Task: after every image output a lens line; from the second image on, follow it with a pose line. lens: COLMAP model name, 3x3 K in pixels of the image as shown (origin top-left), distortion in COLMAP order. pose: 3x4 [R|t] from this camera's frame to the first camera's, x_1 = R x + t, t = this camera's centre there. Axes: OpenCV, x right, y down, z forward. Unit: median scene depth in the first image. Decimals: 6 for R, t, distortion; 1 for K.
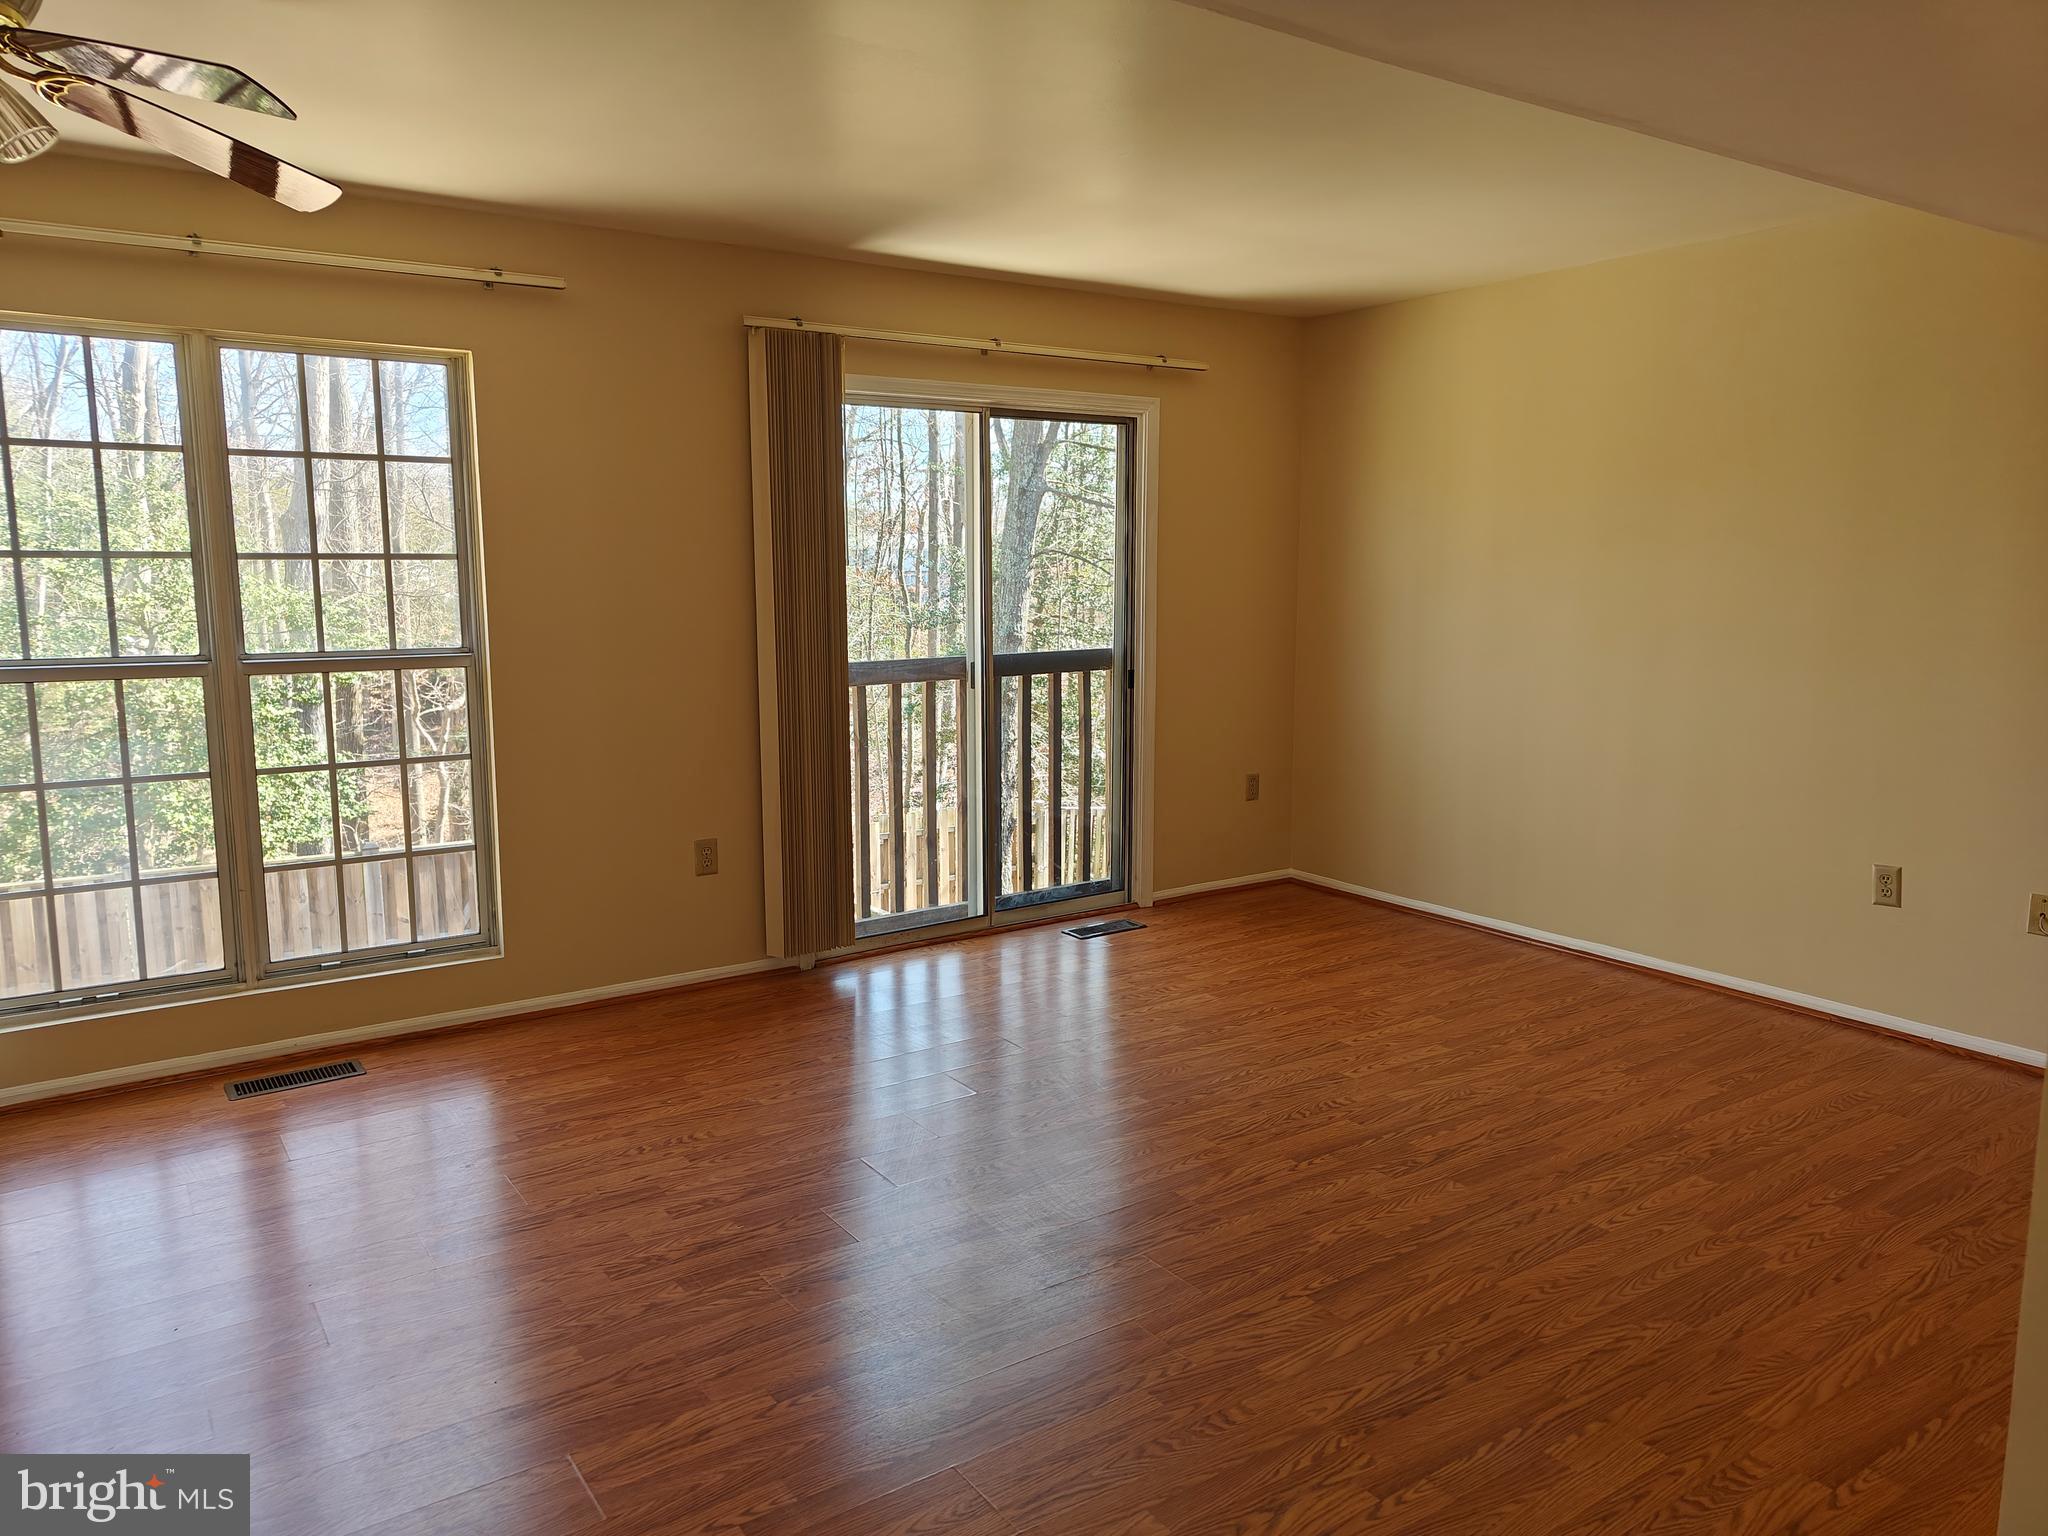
lens RADIAL K [[1424.2, 0, 1018.5], [0, 1424.2, 758.7], [0, 0, 1]] dist [0.020717, -0.003319]
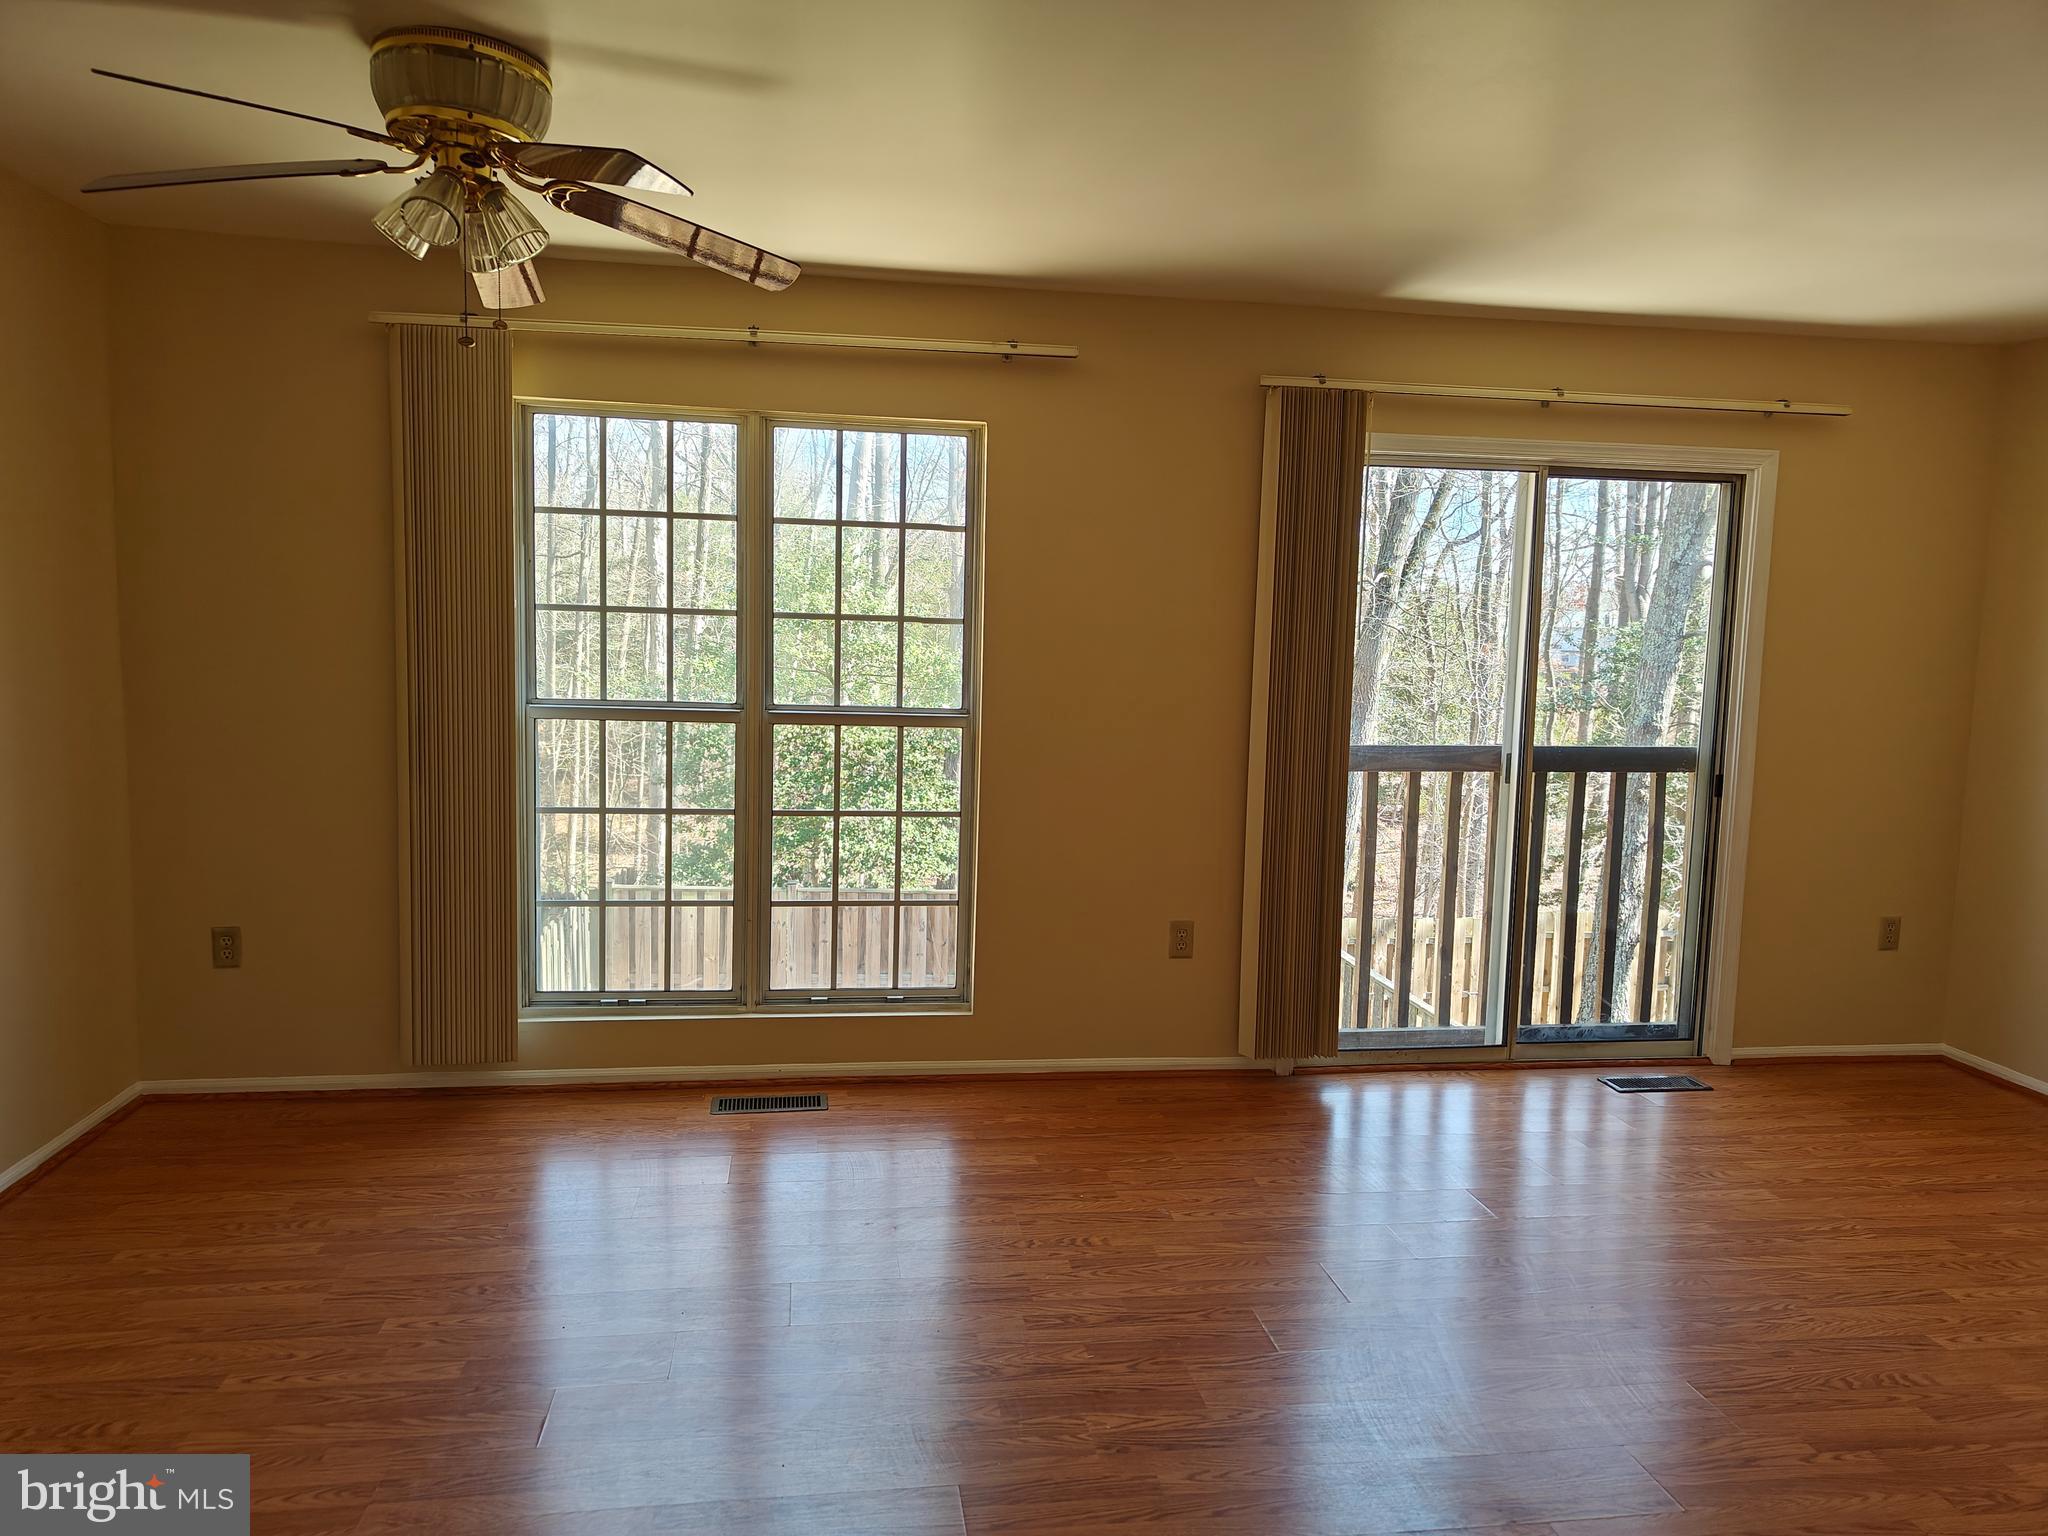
lens RADIAL K [[1424.2, 0, 1025.2], [0, 1424.2, 767.0], [0, 0, 1]] dist [0.020717, -0.003319]
pose [[0.900656, 0.068906, -0.429034, 0.097448], [-0.088078, 0.995801, -0.024967, -0.014712], [0.425512, 0.060275, 0.902943, 0.099537]]
